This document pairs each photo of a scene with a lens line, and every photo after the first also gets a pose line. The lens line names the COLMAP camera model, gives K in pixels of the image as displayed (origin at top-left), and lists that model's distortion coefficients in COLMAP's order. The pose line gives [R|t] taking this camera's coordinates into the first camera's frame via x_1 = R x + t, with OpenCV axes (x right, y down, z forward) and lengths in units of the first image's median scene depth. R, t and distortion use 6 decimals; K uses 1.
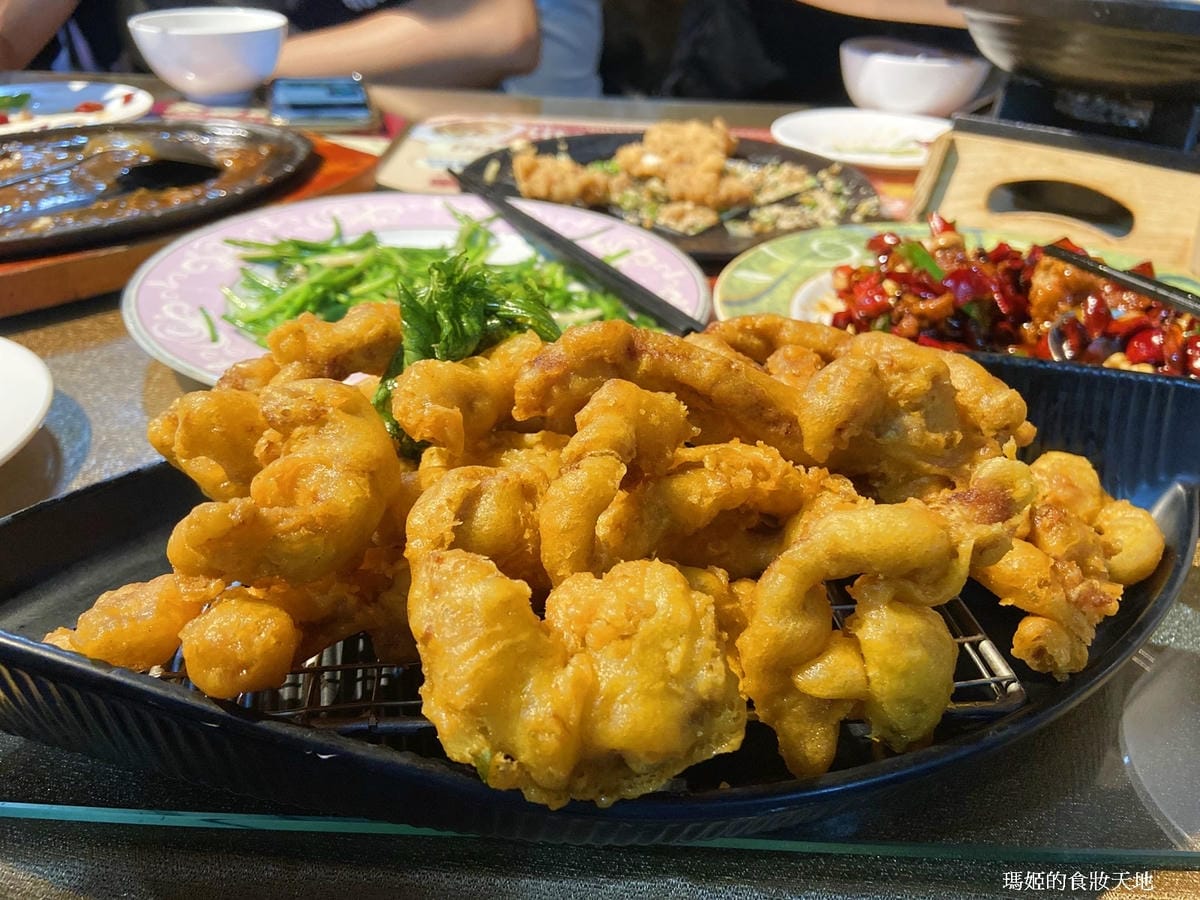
lens RADIAL K [[891.6, 0, 596.7], [0, 891.6, 386.7], [0, 0, 1]] dist [0.141087, -0.236400]
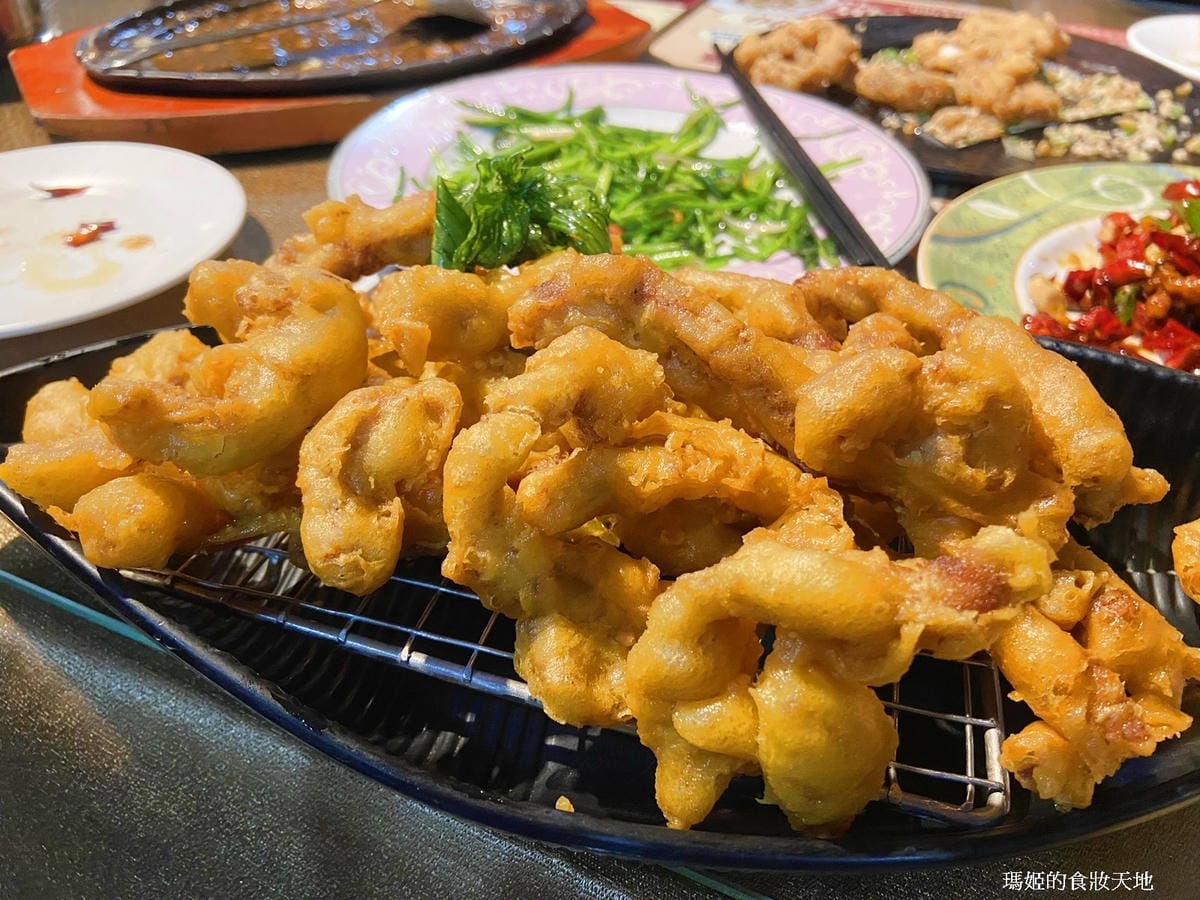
lens RADIAL K [[891.6, 0, 596.7], [0, 891.6, 386.7], [0, 0, 1]] dist [0.141087, -0.236400]
pose [[0.932951, 0.203047, -0.297279, 0.244109], [-0.162968, 0.974512, 0.154168, -0.070167], [0.321005, -0.095384, 0.942262, 0.145502]]
